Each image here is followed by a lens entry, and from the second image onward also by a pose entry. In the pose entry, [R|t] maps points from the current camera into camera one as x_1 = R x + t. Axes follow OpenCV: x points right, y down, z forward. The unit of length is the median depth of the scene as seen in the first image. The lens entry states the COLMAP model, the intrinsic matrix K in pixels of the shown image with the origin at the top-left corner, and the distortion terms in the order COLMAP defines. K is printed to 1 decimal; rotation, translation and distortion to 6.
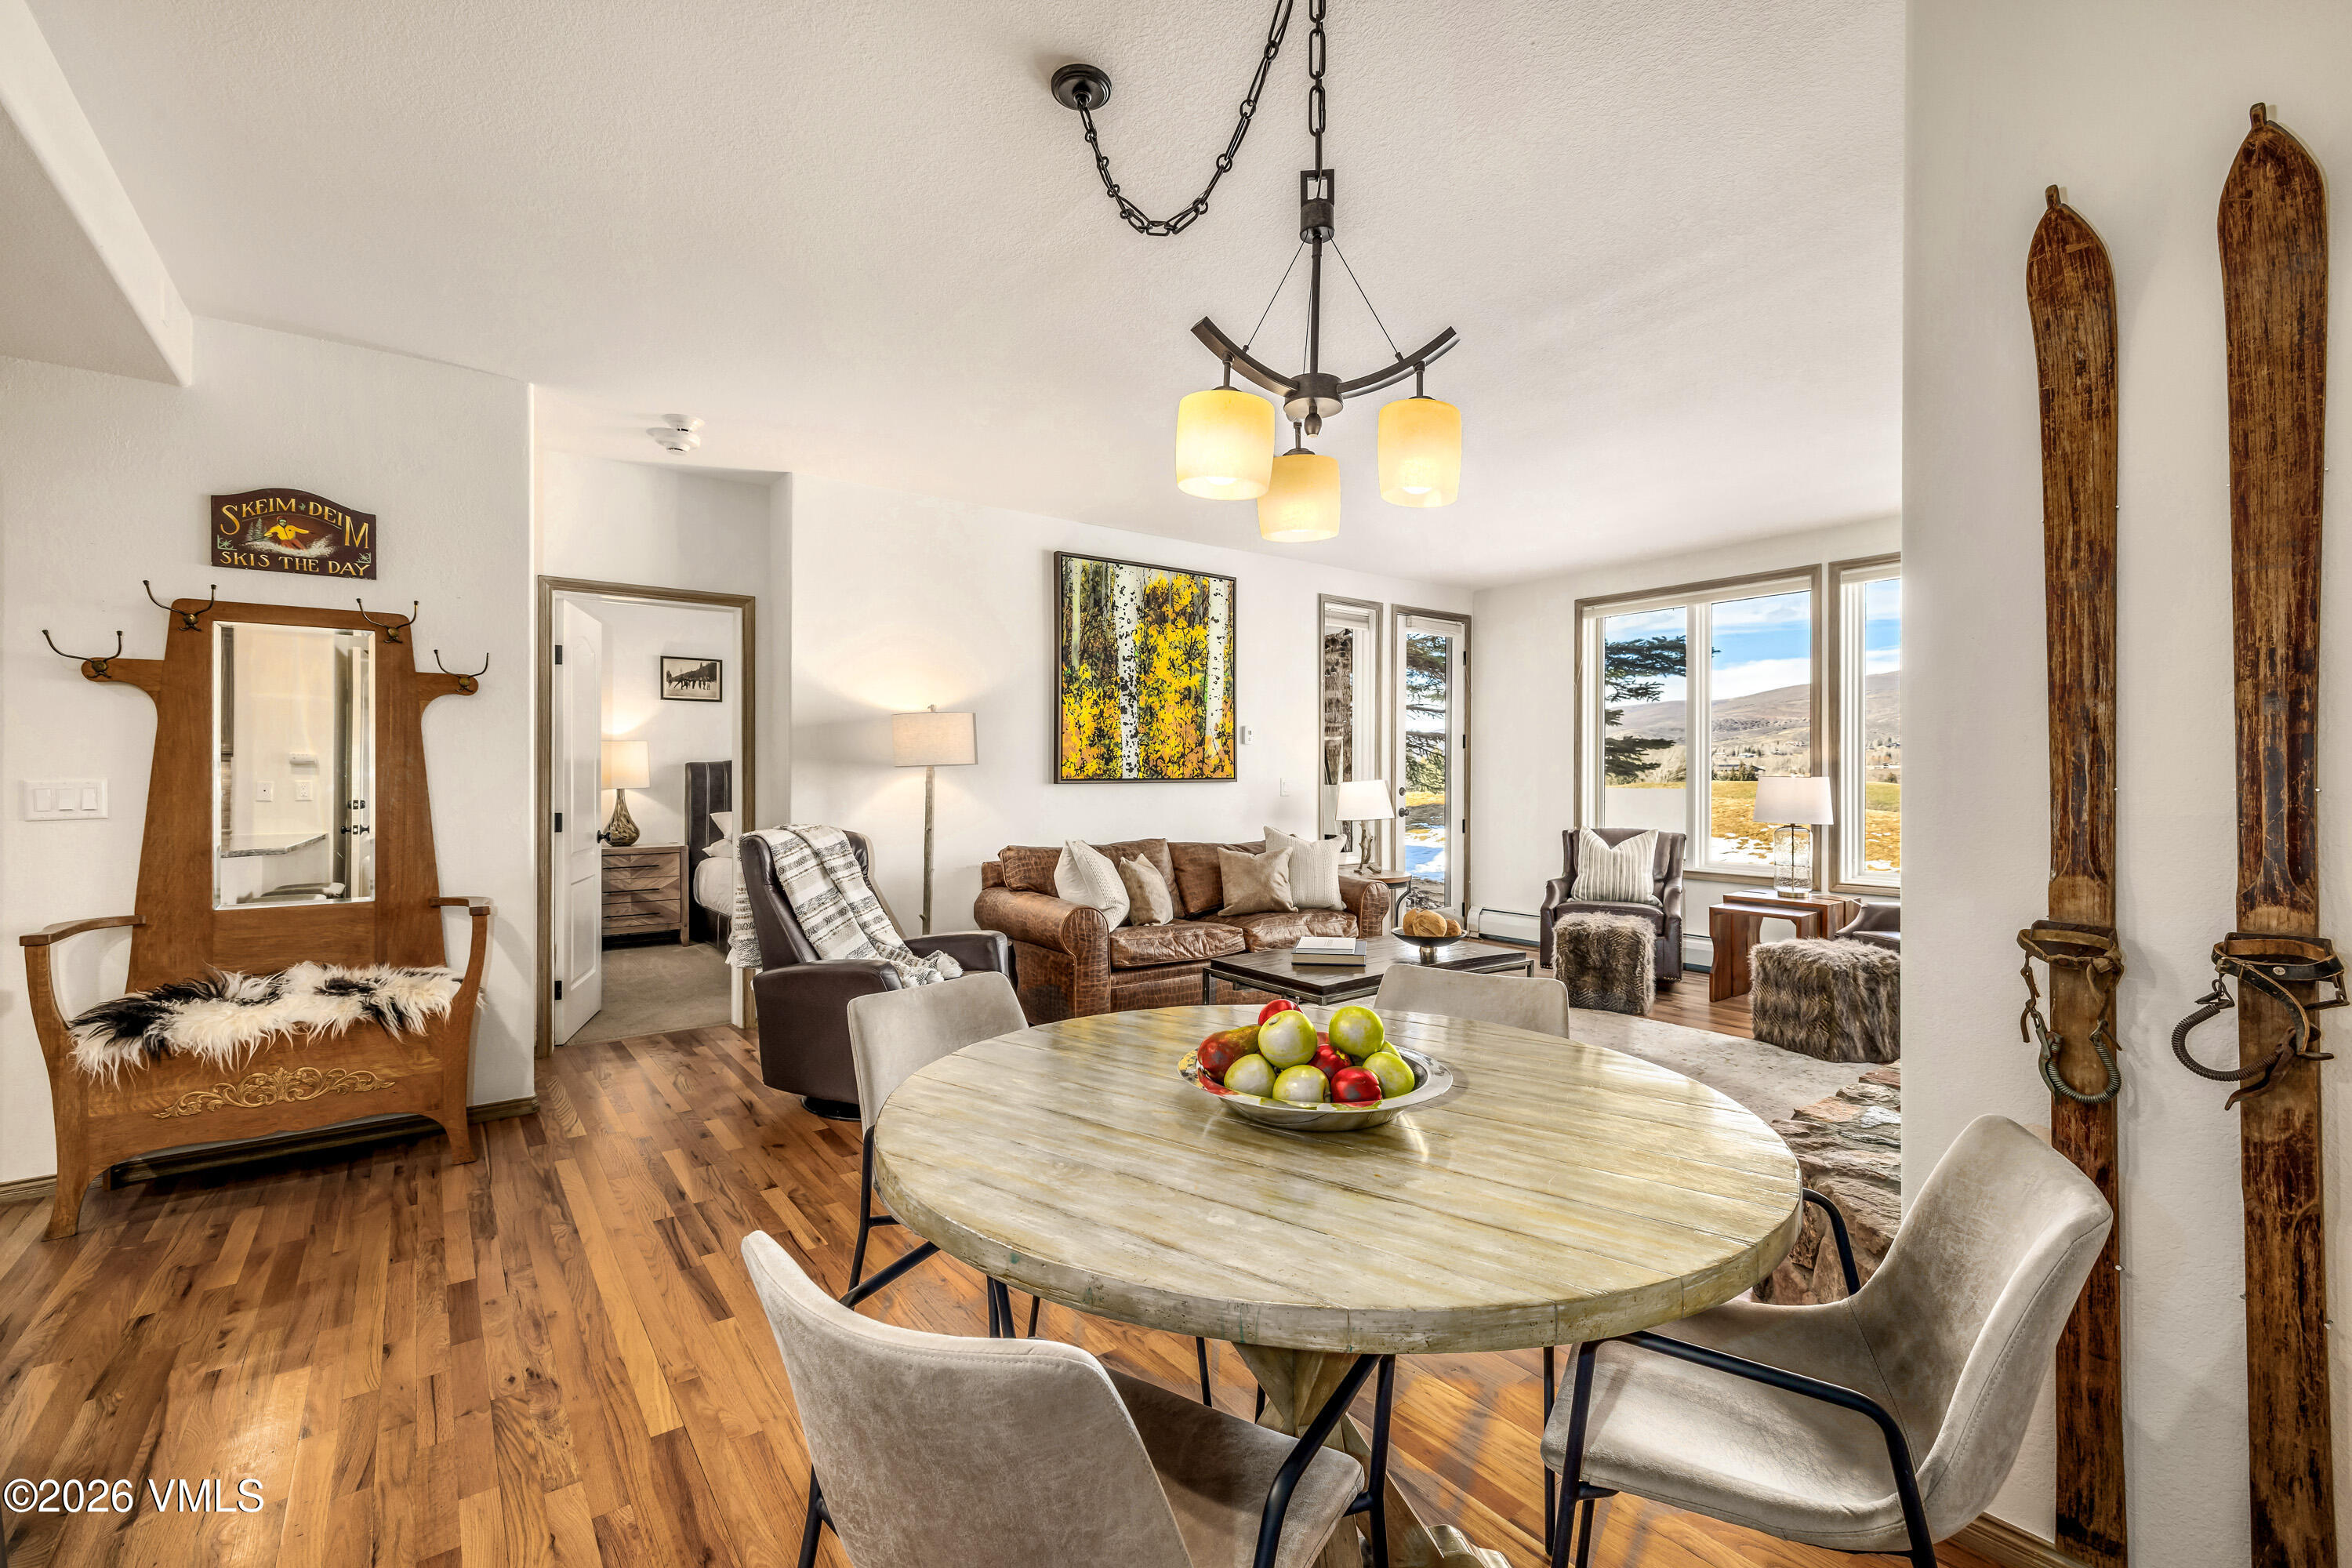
lens RADIAL K [[1023.9, 0, 1168.2], [0, 1023.9, 774.1], [0, 0, 1]] dist [0.007335, -0.000146]
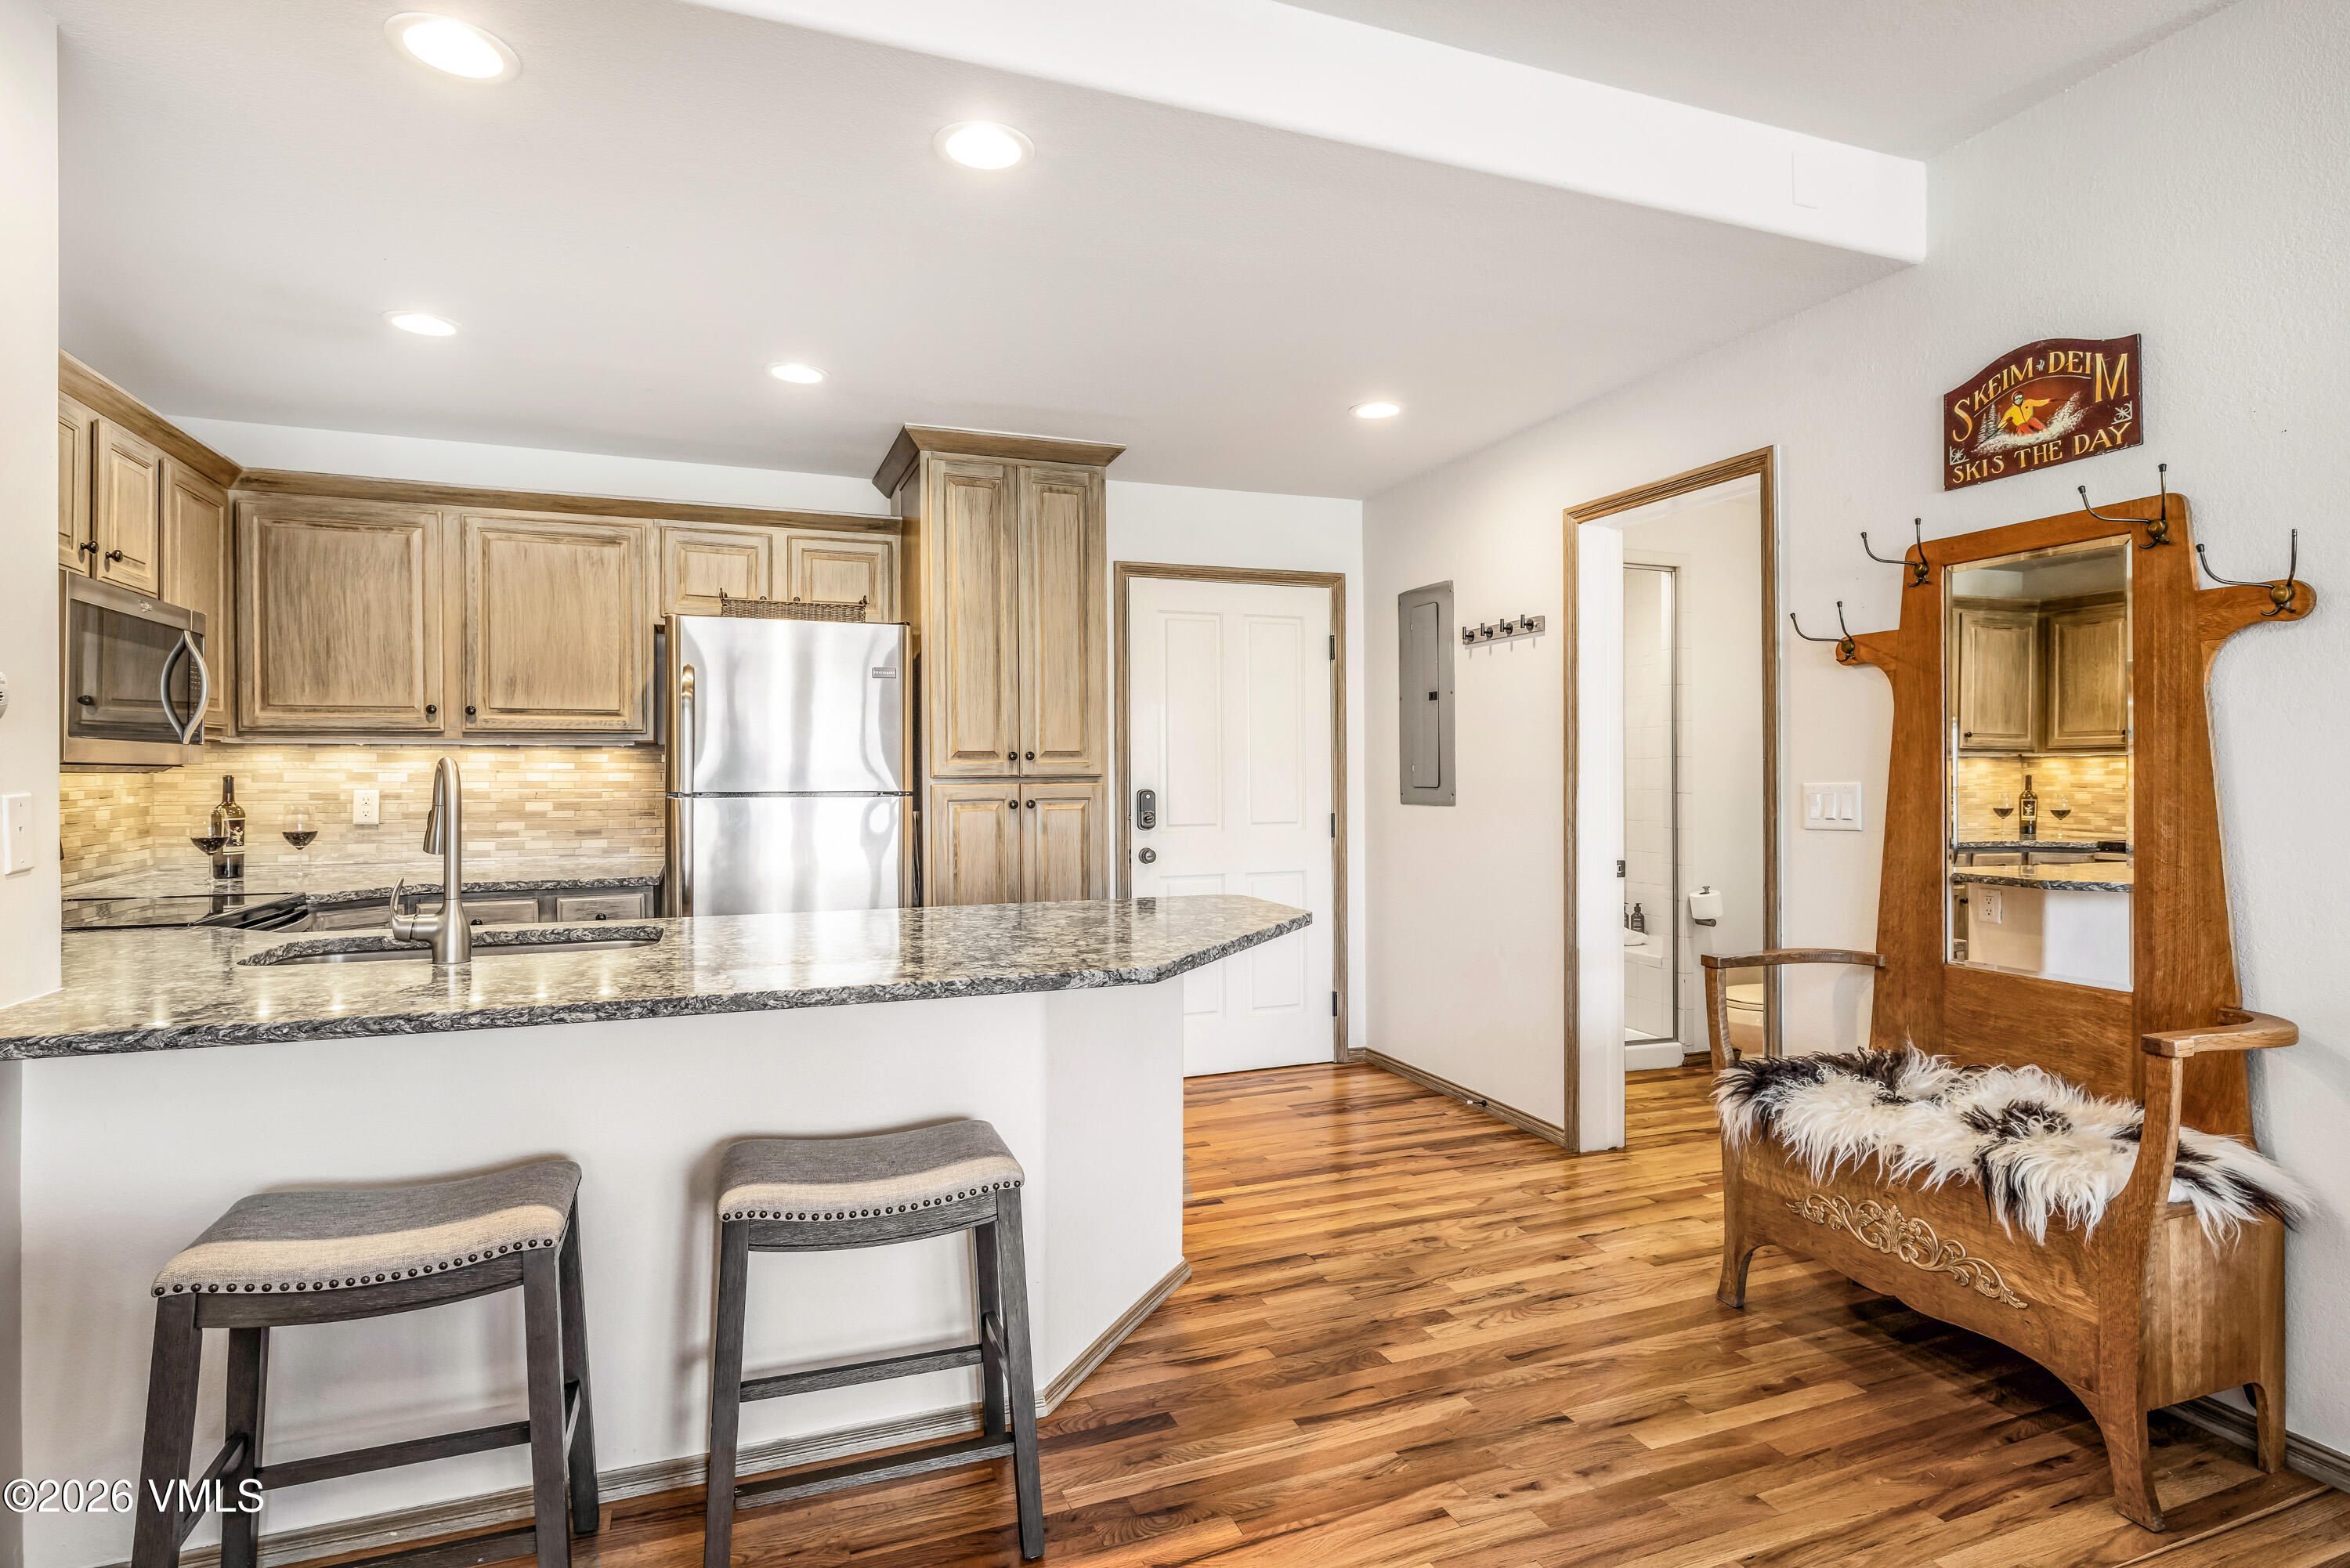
lens RADIAL K [[1190.2, 0, 1173.6], [0, 1190.2, 774.0], [0, 0, 1]] dist [-0.003671, 0.000805]
pose [[-0.264019, 0.000956, -0.964517, 0.016284], [0.007220, 0.999973, -0.000986, -0.002994], [0.964490, -0.007224, -0.264019, 0.412505]]
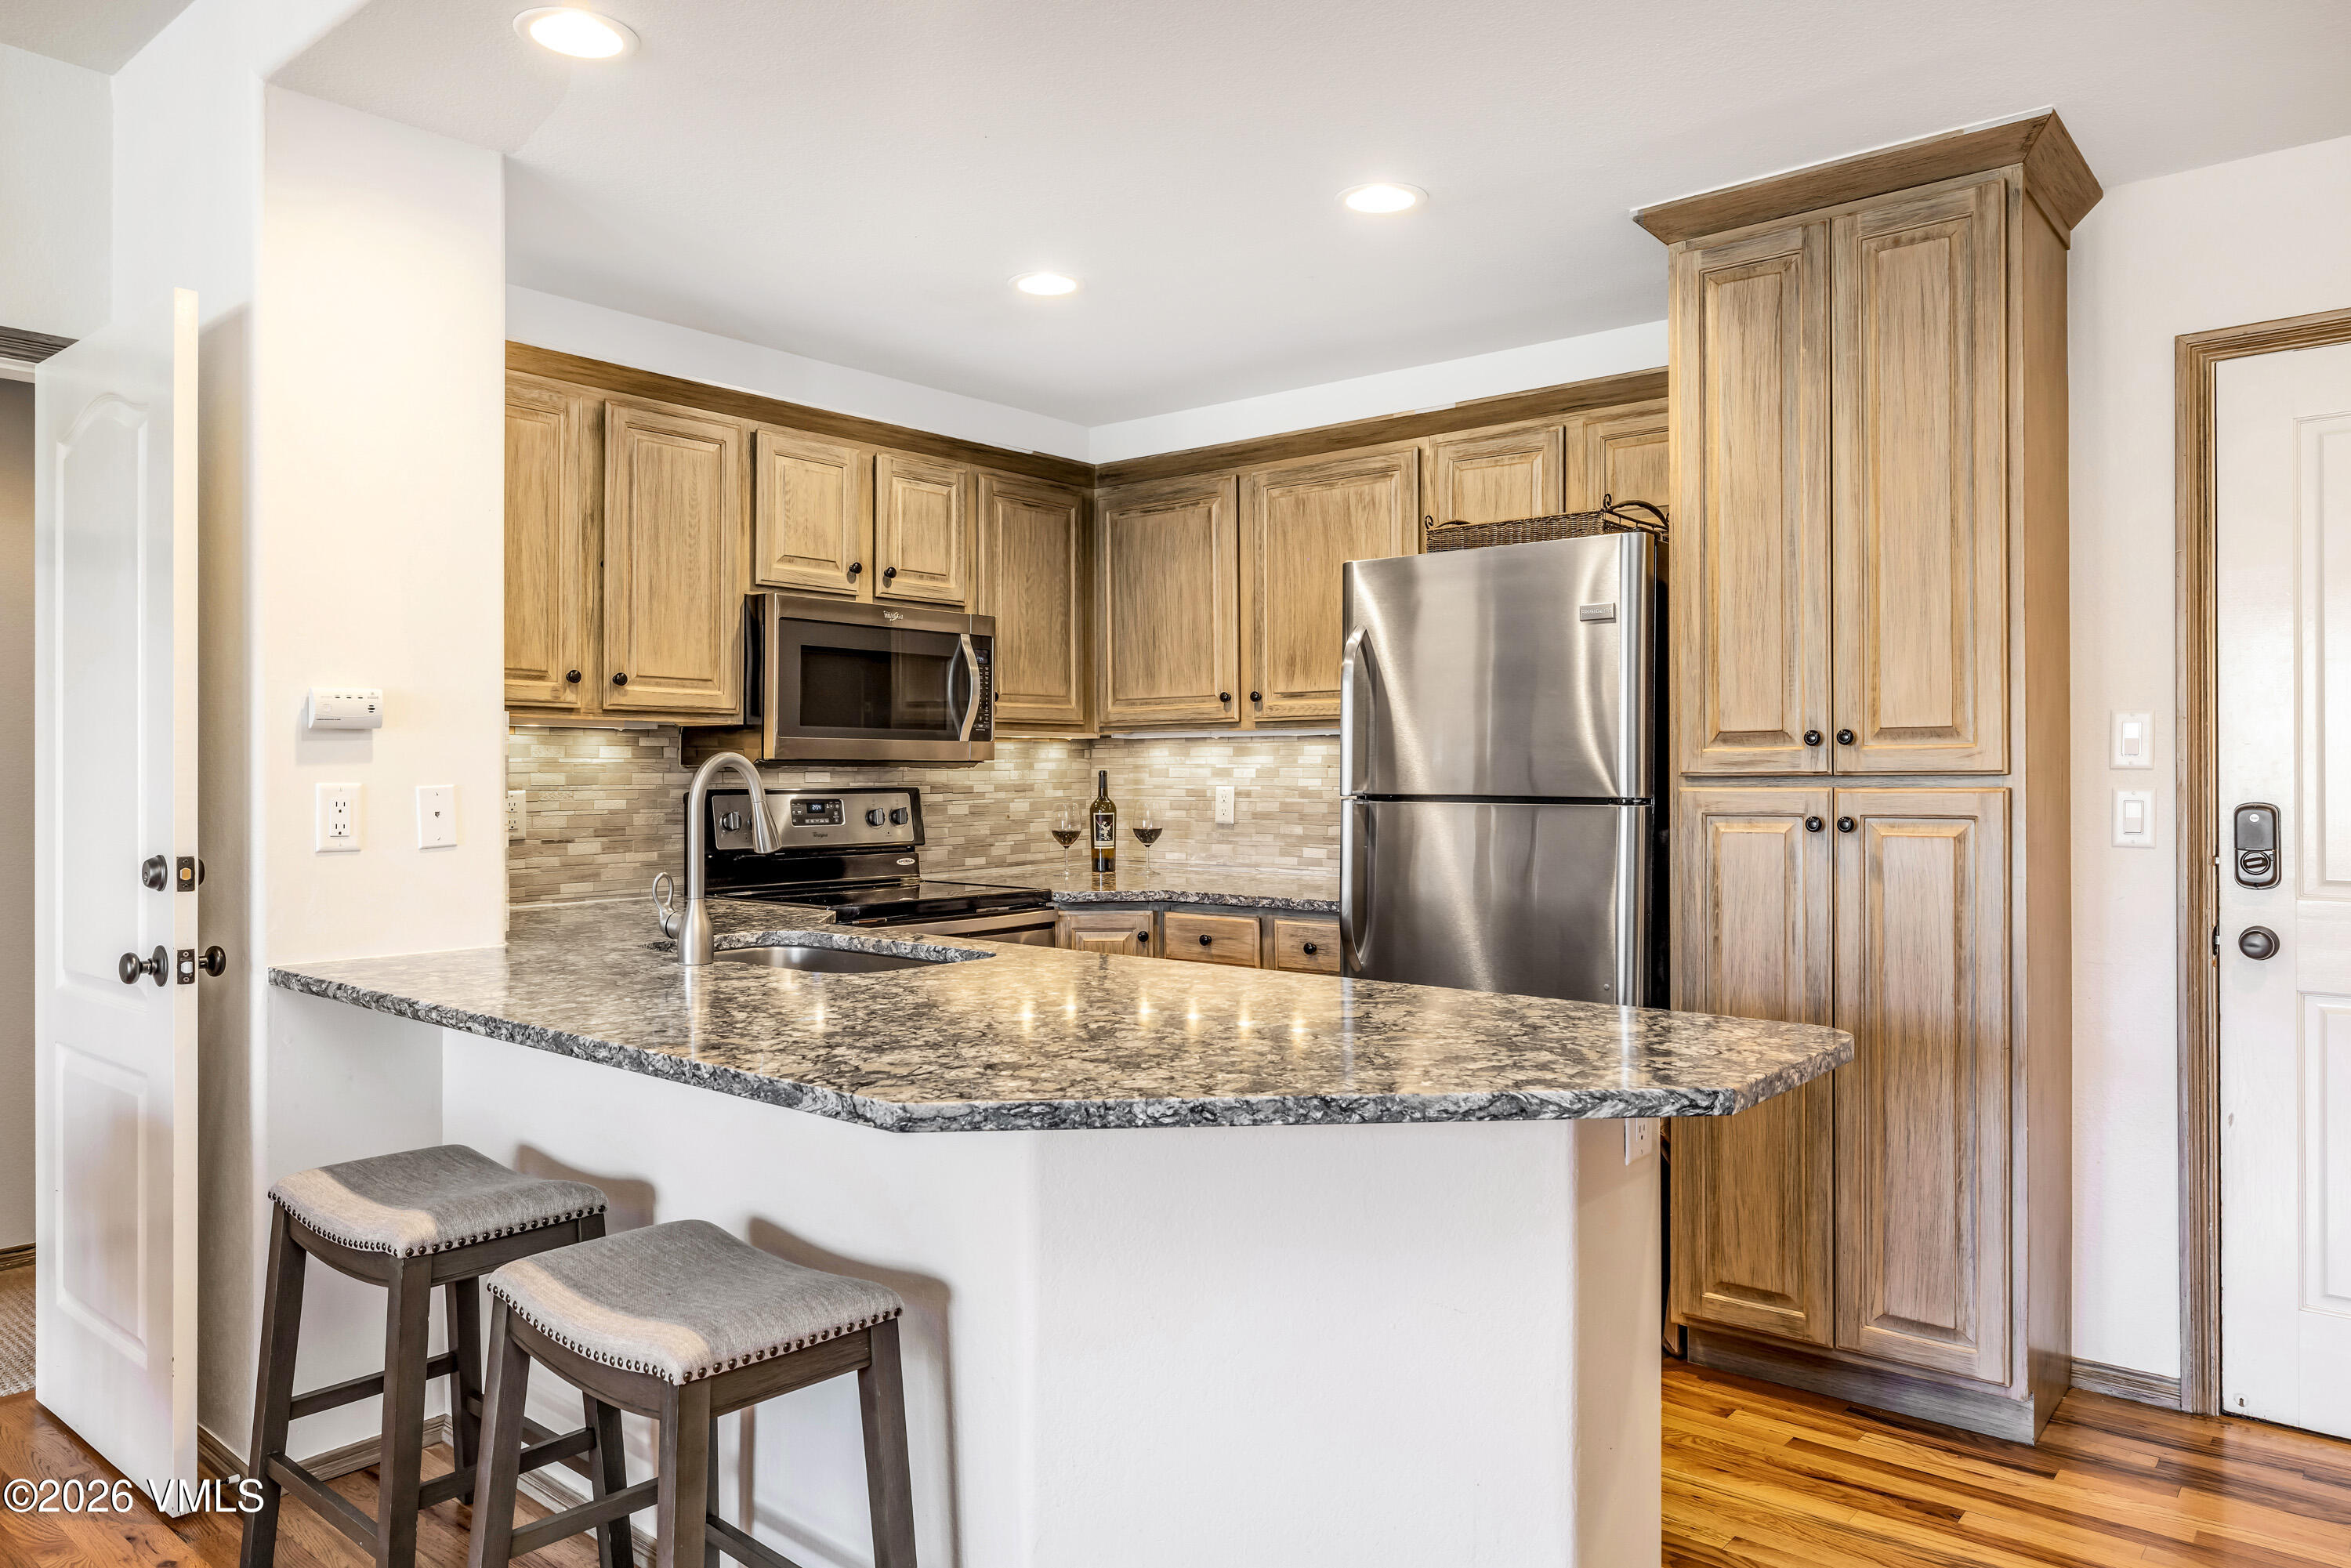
lens RADIAL K [[1540.6, 0, 1171.7], [0, 1540.6, 774.7], [0, 0, 1]] dist [-0.000874, 0.000240]
pose [[-0.971639, 0.001583, -0.236466, -0.331672], [0.002328, 0.999993, -0.002871, -0.001722], [0.236459, -0.003340, -0.971636, 0.594815]]
